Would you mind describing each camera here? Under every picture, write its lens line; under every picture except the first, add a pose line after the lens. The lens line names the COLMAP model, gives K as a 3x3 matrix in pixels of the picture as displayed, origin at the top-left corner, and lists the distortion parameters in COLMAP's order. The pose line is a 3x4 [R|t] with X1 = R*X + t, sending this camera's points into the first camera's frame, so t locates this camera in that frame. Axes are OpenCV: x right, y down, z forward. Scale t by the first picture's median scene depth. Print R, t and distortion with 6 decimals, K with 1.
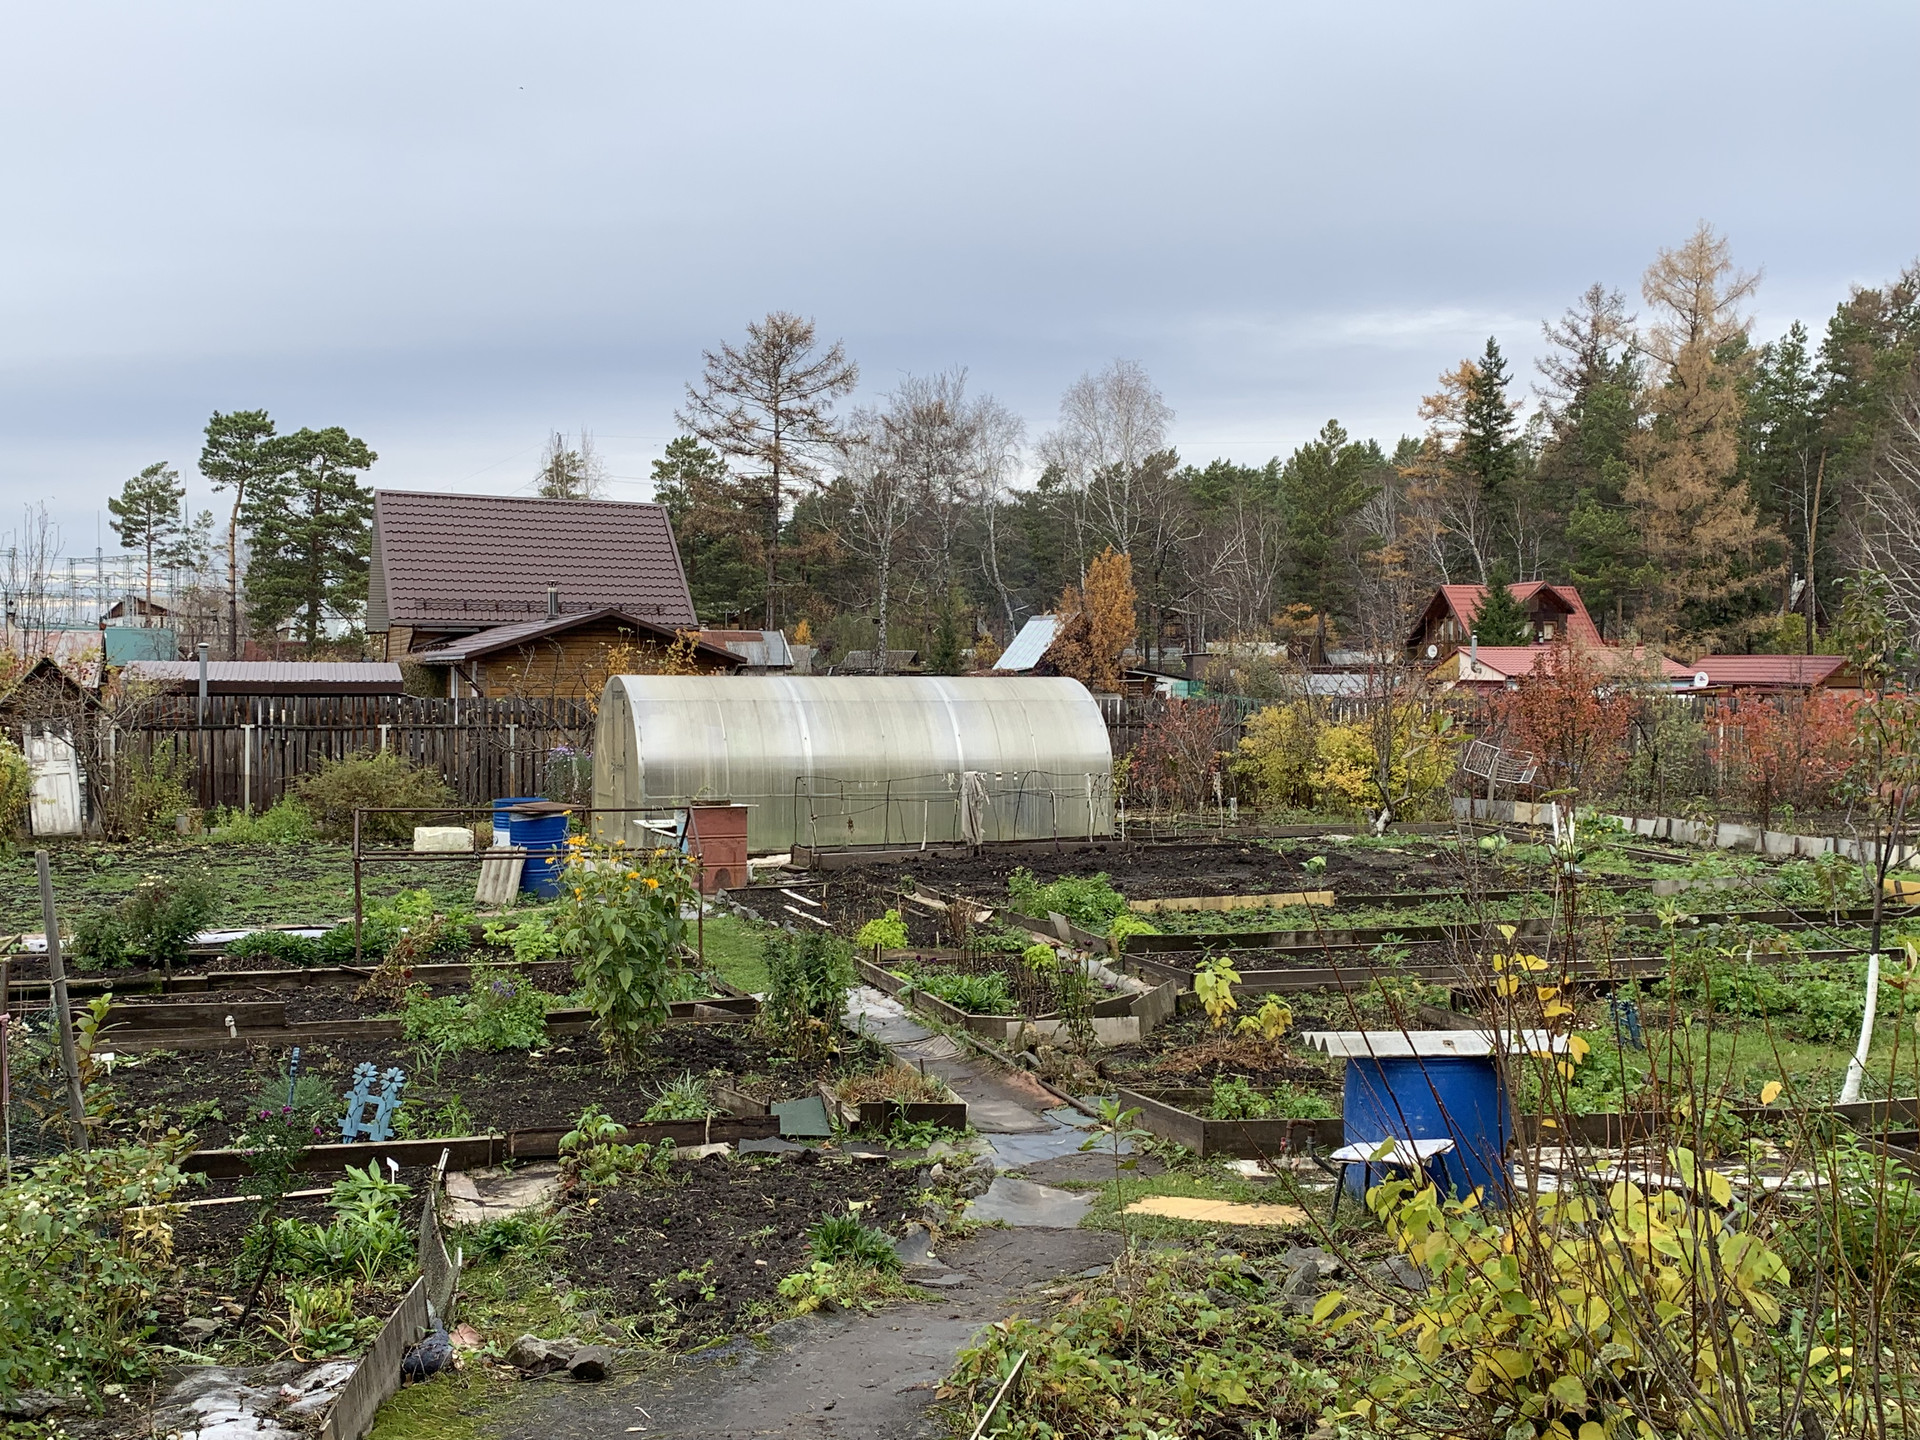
lens RADIAL K [[1919.5, 0, 956.3], [0, 1919.5, 713.5], [0, 0, 1]] dist [0.009915, 0.000000]
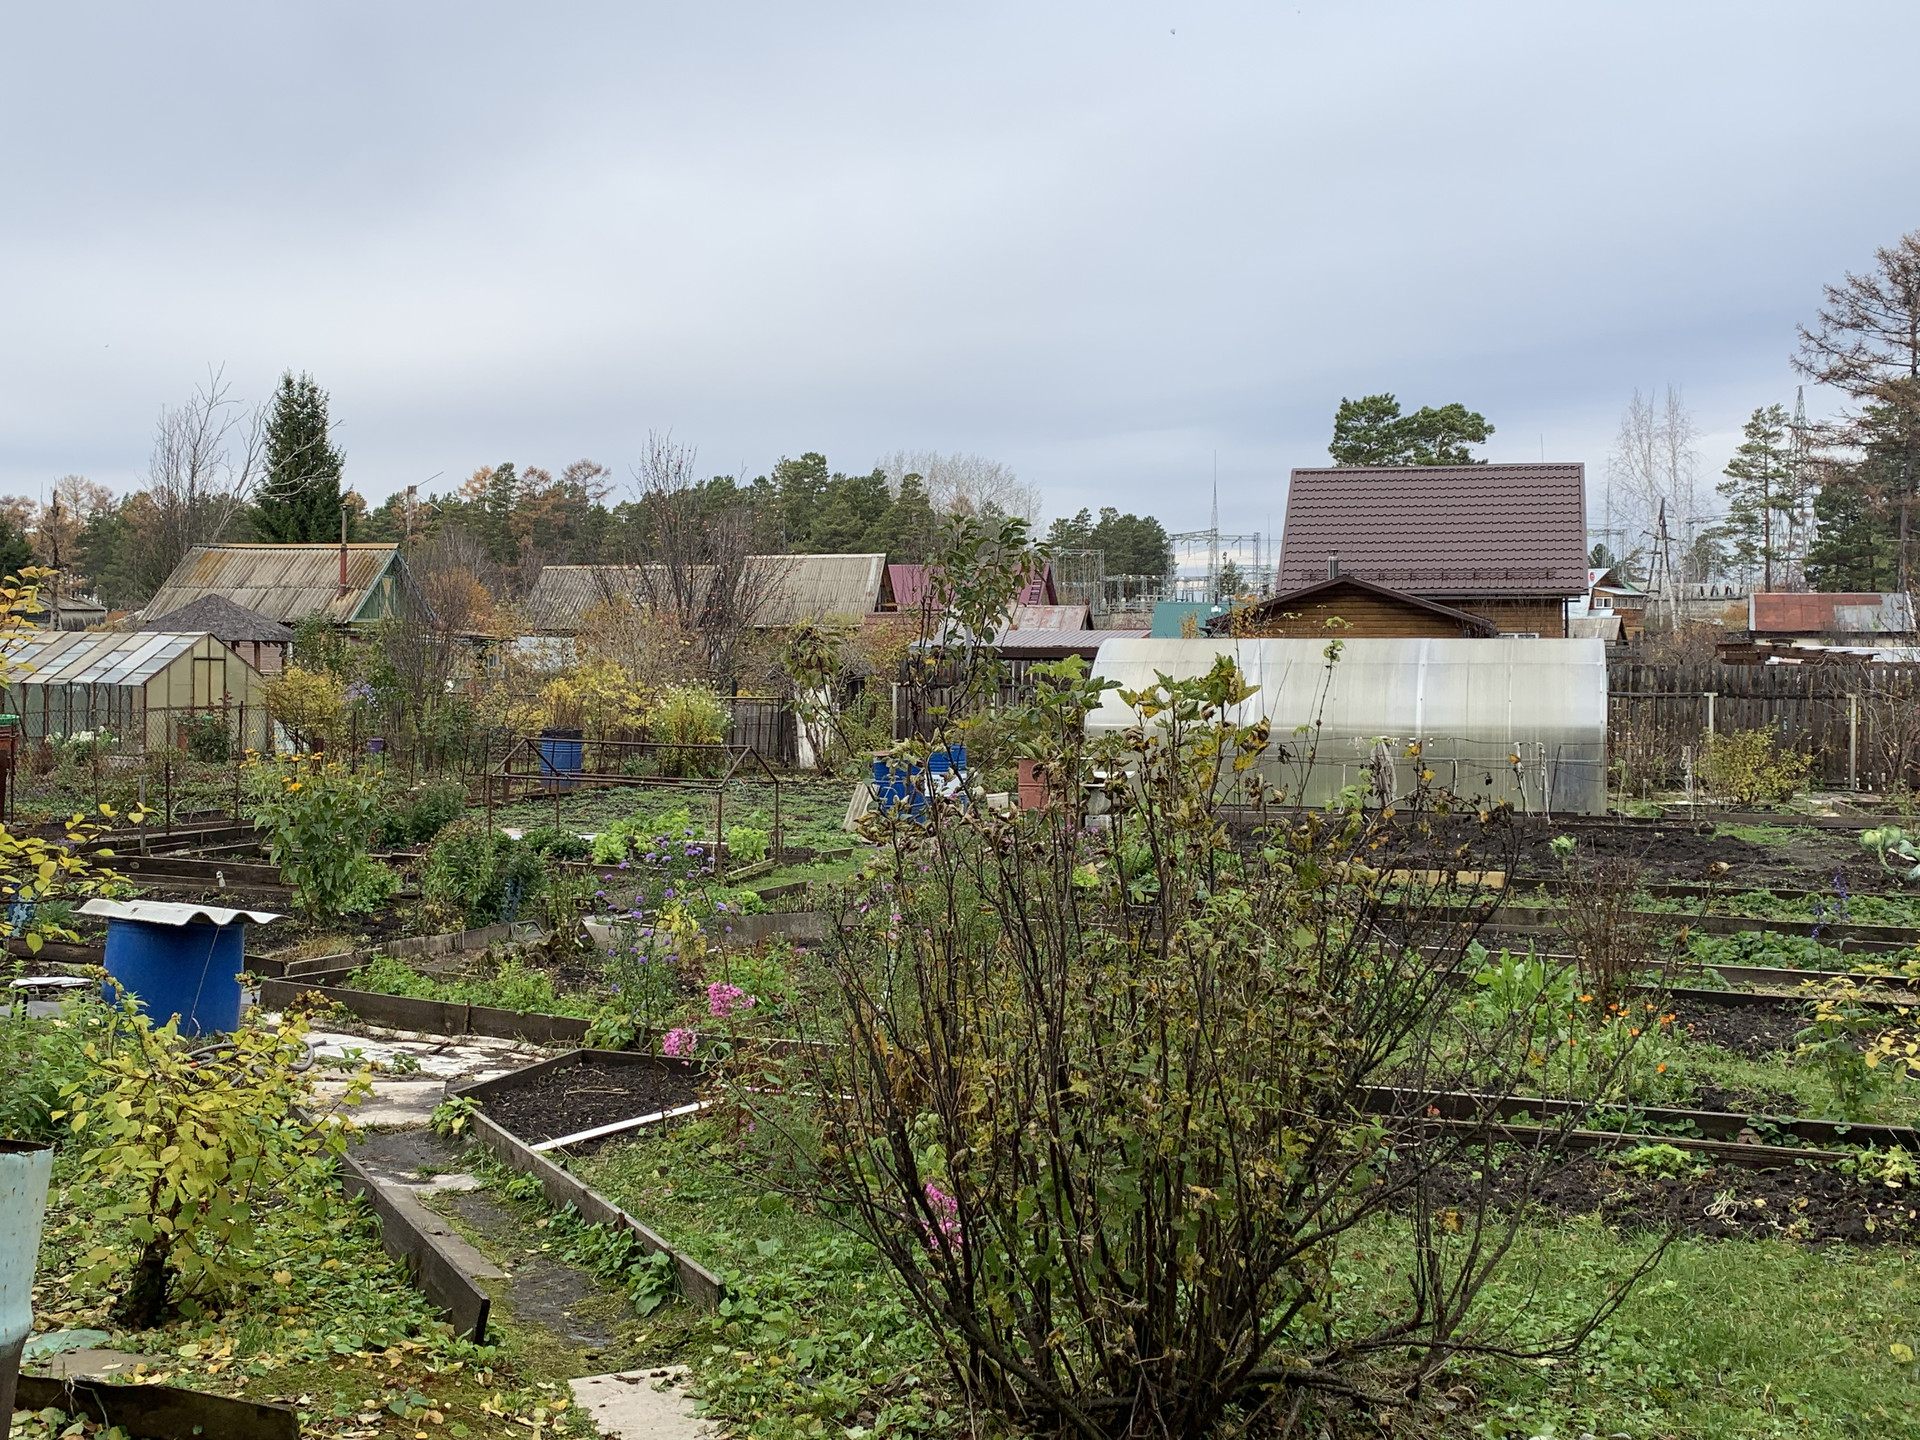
lens RADIAL K [[1919.5, 0, 952.5], [0, 1919.5, 723.8], [0, 0, 1]] dist [0.009915, 0.000000]
pose [[0.787692, 0.019234, -0.615769, 0.103568], [-0.006992, 0.999727, 0.022283, 0.001299], [0.616029, -0.013247, 0.787612, 0.023080]]
